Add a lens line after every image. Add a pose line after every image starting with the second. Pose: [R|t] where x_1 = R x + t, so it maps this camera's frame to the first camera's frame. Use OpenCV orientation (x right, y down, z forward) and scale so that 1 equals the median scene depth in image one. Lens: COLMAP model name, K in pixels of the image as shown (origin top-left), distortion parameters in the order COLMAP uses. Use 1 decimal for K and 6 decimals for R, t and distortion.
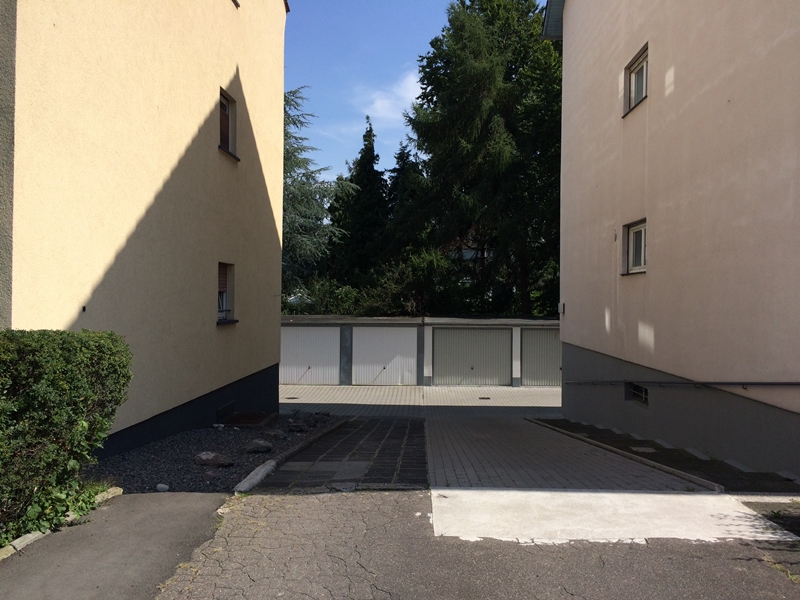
lens RADIAL K [[689.2, 0, 400.4], [0, 689.2, 295.2], [0, 0, 1]] dist [0.092843, -0.125319]
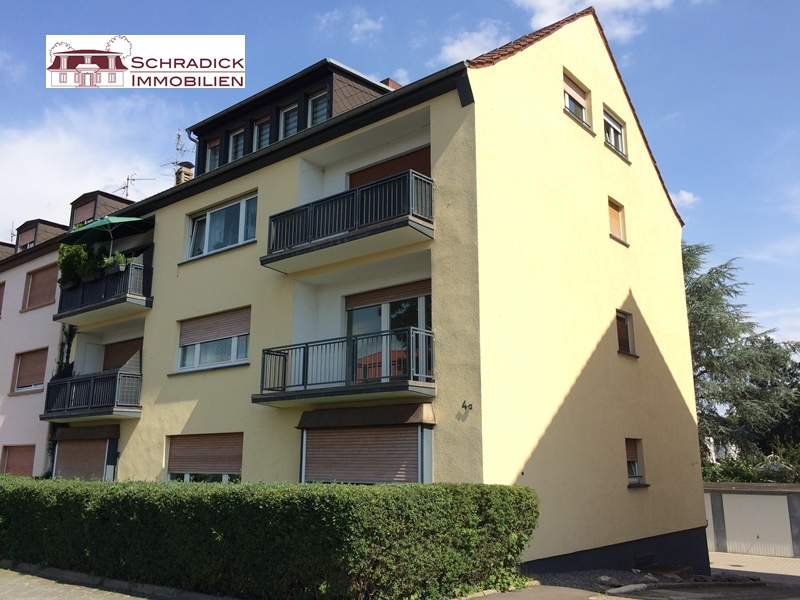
lens RADIAL K [[689.2, 0, 400.4], [0, 689.2, 295.2], [0, 0, 1]] dist [0.092843, -0.125319]
pose [[0.792976, -0.148722, -0.590823, 0.214343], [0.007729, 0.972126, -0.234330, -0.004726], [0.609204, 0.181252, 0.772022, -0.319992]]
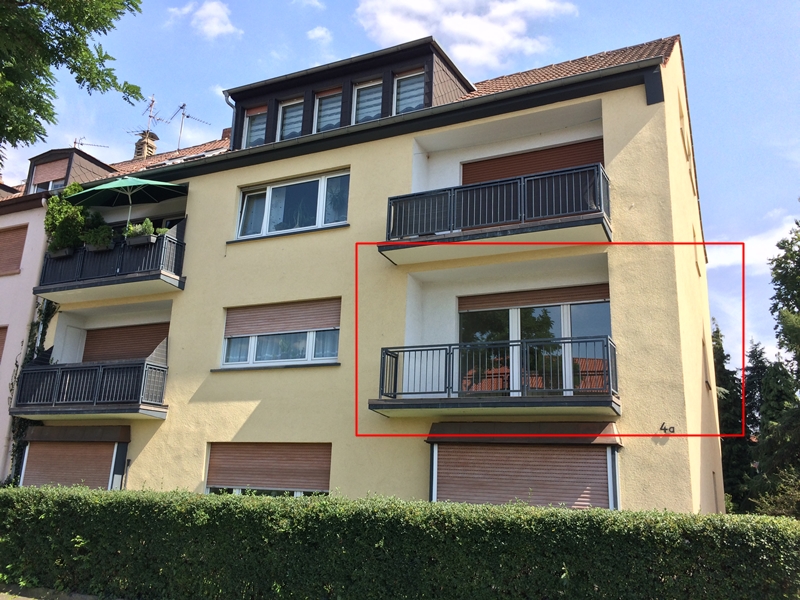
lens RADIAL K [[689.2, 0, 400.4], [0, 689.2, 295.2], [0, 0, 1]] dist [0.092843, -0.125319]
pose [[0.914956, -0.081391, -0.395262, -0.266820], [-0.030806, 0.962506, -0.269506, 0.005997], [0.402377, 0.258763, 0.878143, -0.442856]]
